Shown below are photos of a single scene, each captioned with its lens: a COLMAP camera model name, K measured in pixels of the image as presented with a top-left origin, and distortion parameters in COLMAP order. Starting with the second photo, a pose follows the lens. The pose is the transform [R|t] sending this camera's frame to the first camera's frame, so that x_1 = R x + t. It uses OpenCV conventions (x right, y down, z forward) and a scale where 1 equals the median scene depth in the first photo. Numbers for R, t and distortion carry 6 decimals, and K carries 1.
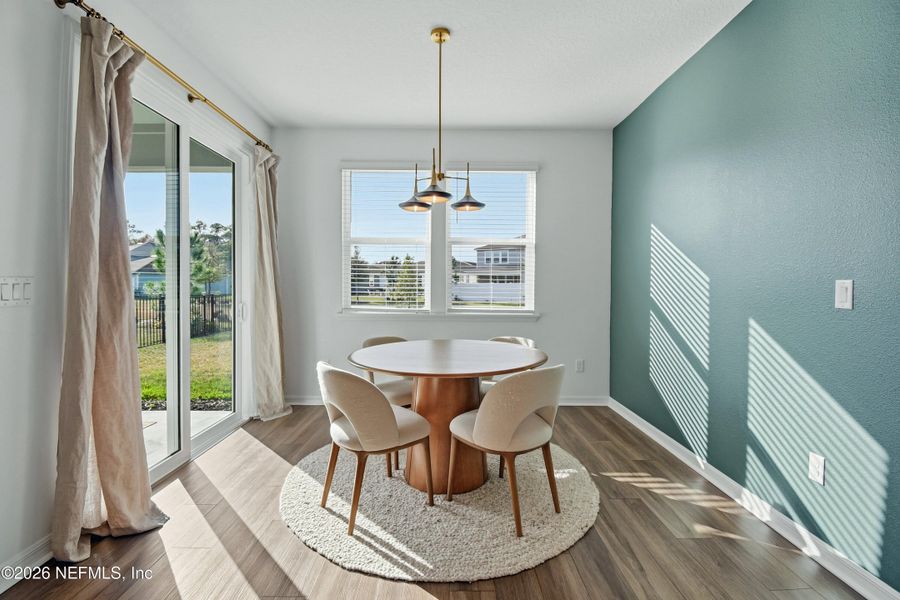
lens RADIAL K [[404.0, 0, 455.4], [0, 404.0, 295.6], [0, 0, 1]] dist [-0.009974, -0.001761]
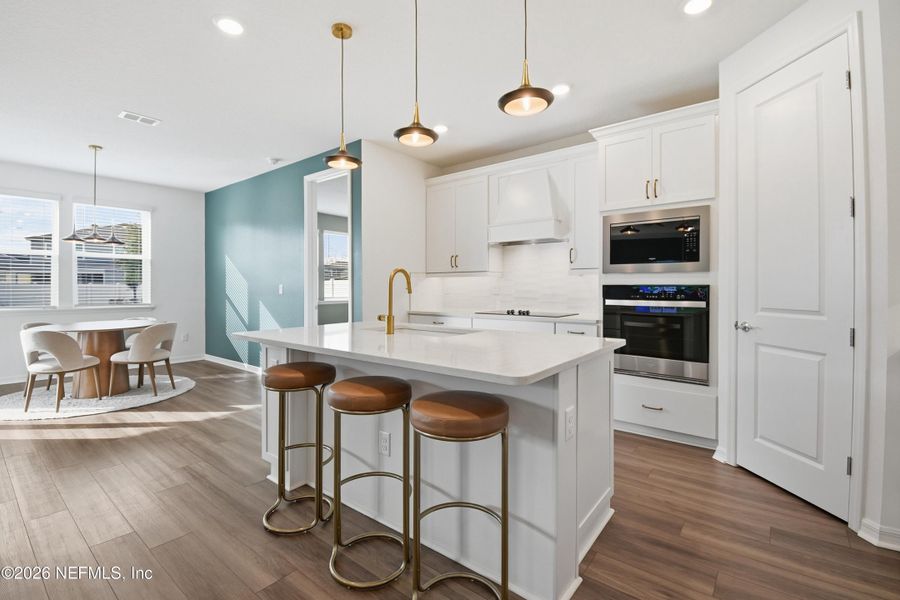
lens RADIAL K [[404.0, 0, 452.5], [0, 404.0, 293.3], [0, 0, 1]] dist [-0.009974, -0.001761]
pose [[0.640444, -0.003082, 0.767998, -0.314620], [0.015081, 0.999850, -0.008565, 0.039547], [-0.767856, 0.017067, 0.640395, -1.118354]]
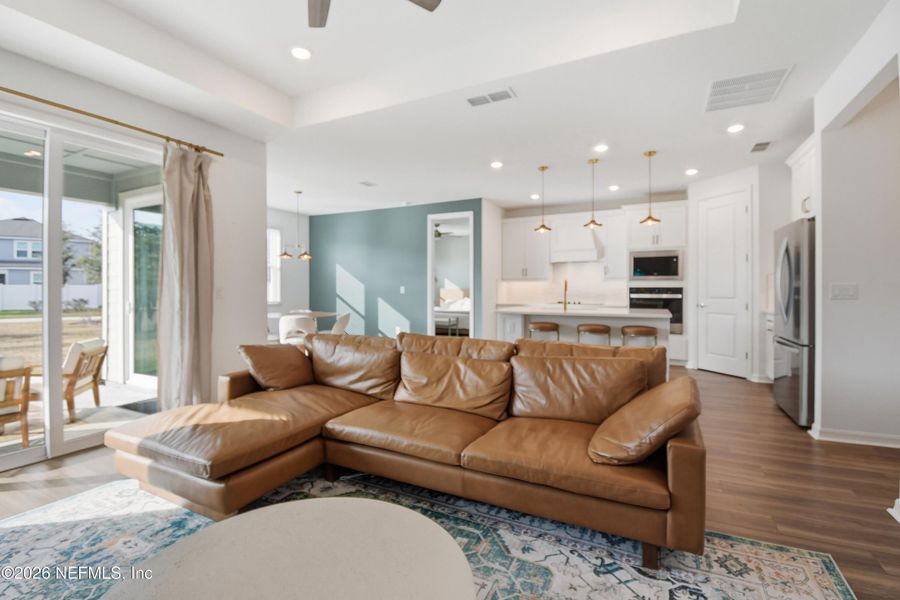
lens RADIAL K [[404.0, 0, 443.1], [0, 404.0, 291.8], [0, 0, 1]] dist [-0.009974, -0.001761]
pose [[0.478223, -0.001055, 0.878238, -1.538715], [0.021471, 0.999714, -0.010491, 0.040100], [-0.877976, 0.023874, 0.478109, -0.880303]]
